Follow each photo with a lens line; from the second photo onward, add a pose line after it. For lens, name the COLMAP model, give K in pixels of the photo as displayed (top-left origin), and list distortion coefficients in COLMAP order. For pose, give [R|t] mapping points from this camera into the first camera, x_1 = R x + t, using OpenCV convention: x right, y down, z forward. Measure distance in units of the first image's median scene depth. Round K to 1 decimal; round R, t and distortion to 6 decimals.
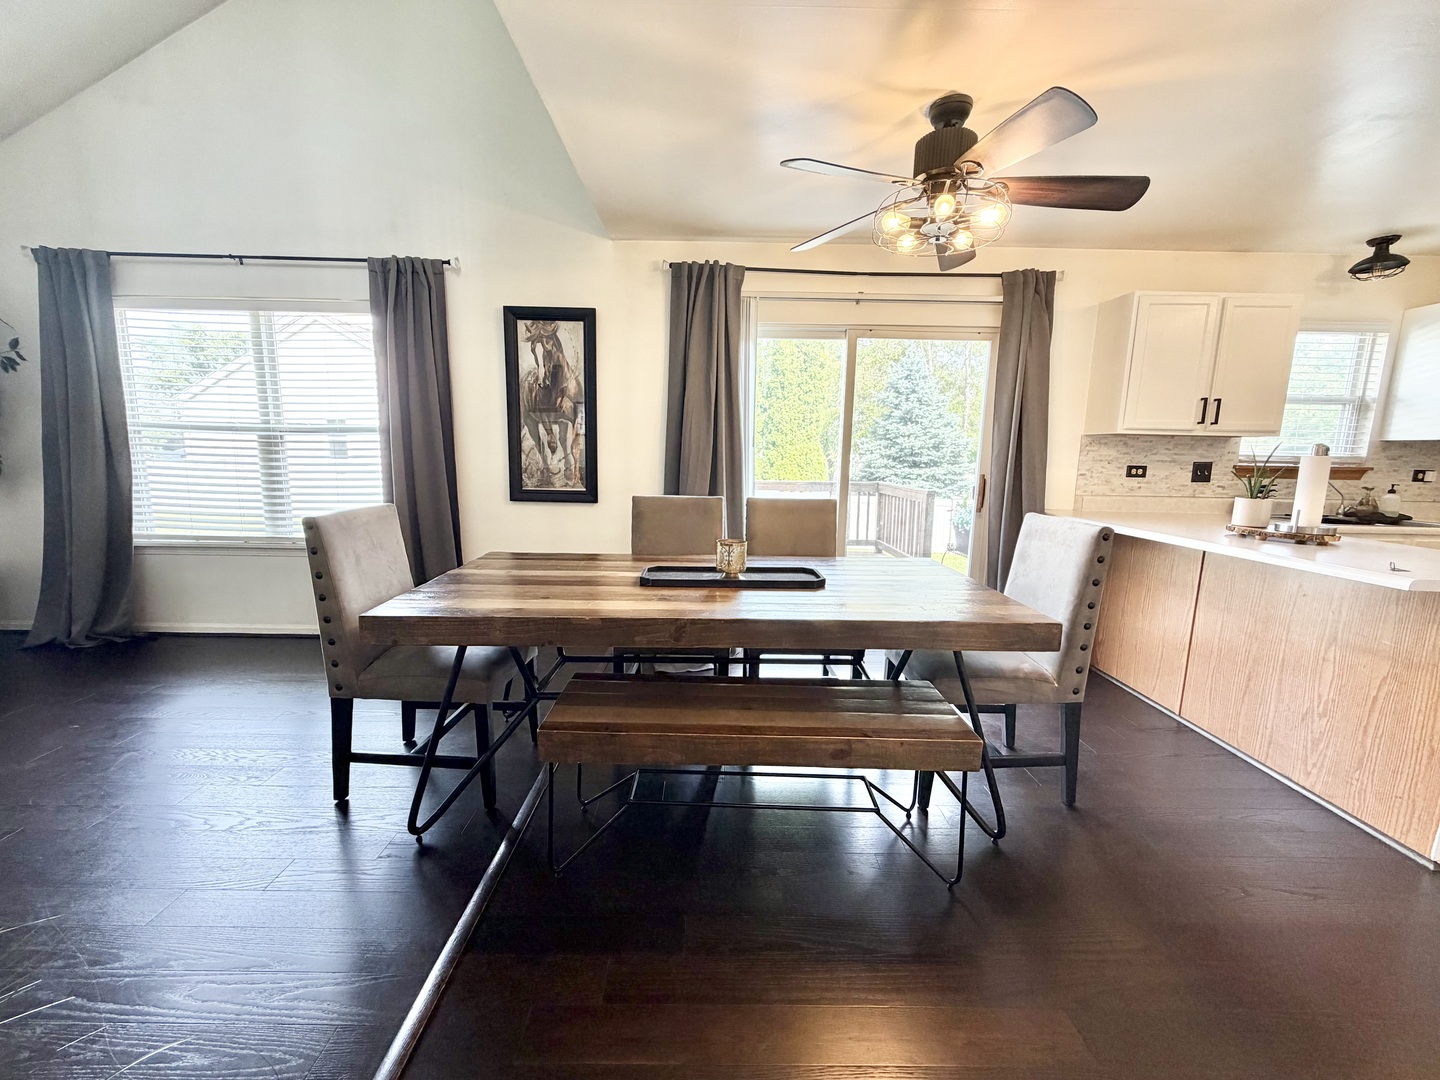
lens RADIAL K [[571.2, 0, 718.9], [0, 571.2, 537.5], [0, 0, 1]] dist [0.000285, -0.000708]
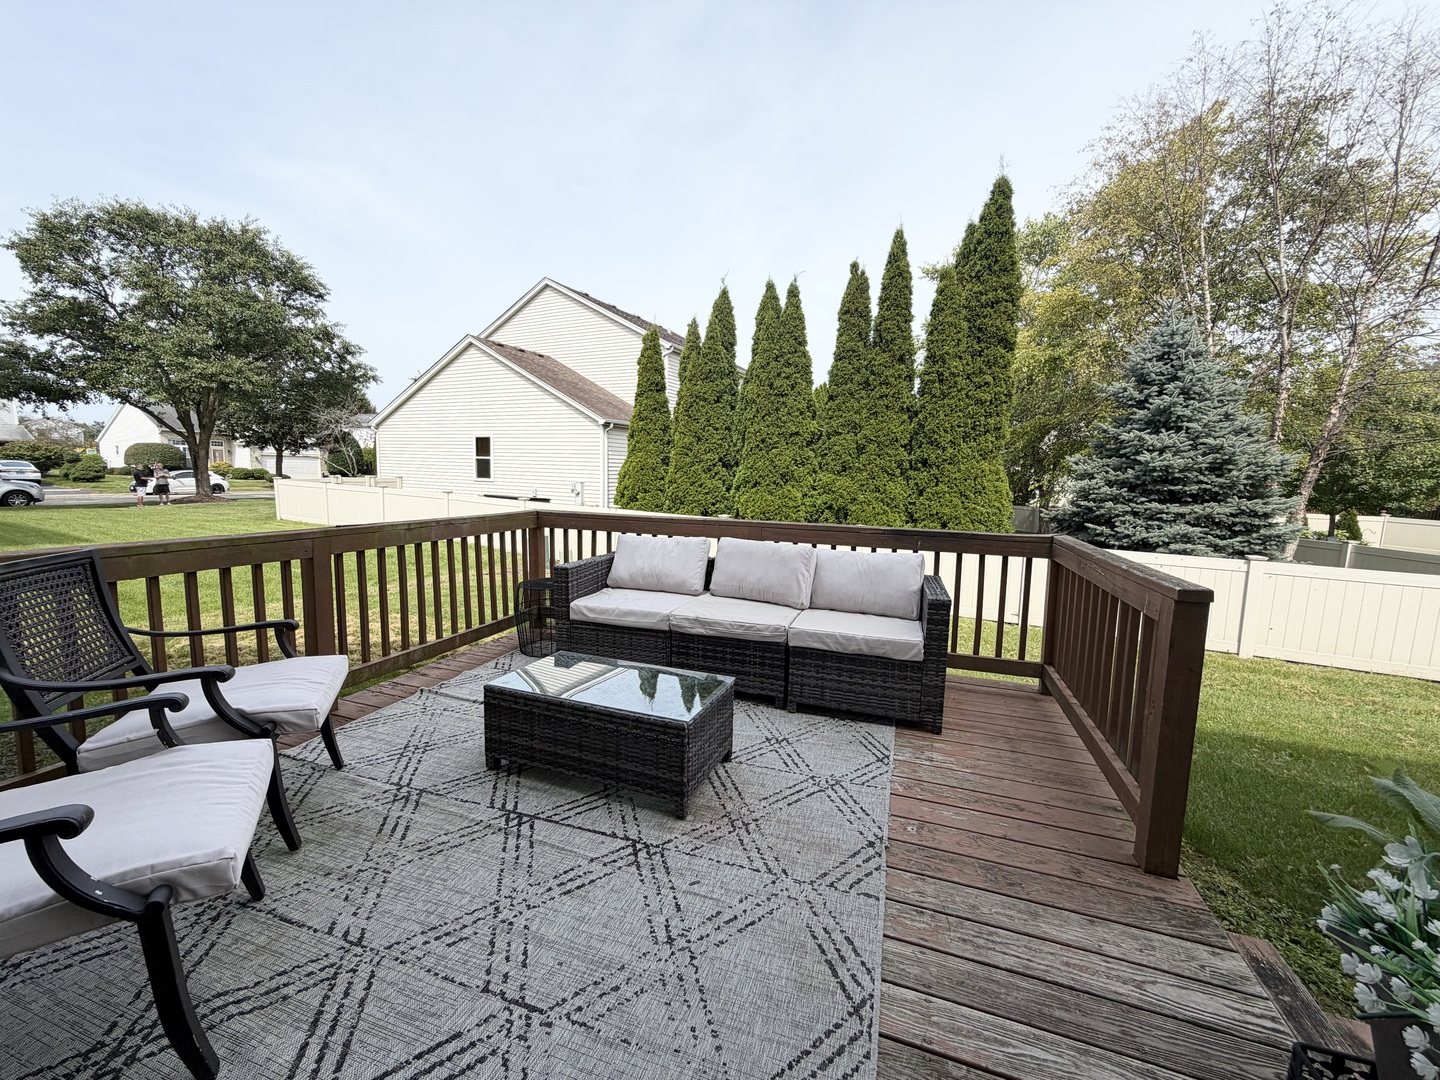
lens RADIAL K [[571.2, 0, 718.1], [0, 571.2, 541.3], [0, 0, 1]] dist [0.000285, -0.000708]
pose [[0.939732, 0.048451, -0.338460, 0.098876], [-0.064316, 0.997287, -0.035809, -0.028670], [0.335807, 0.055420, 0.940299, 0.274356]]
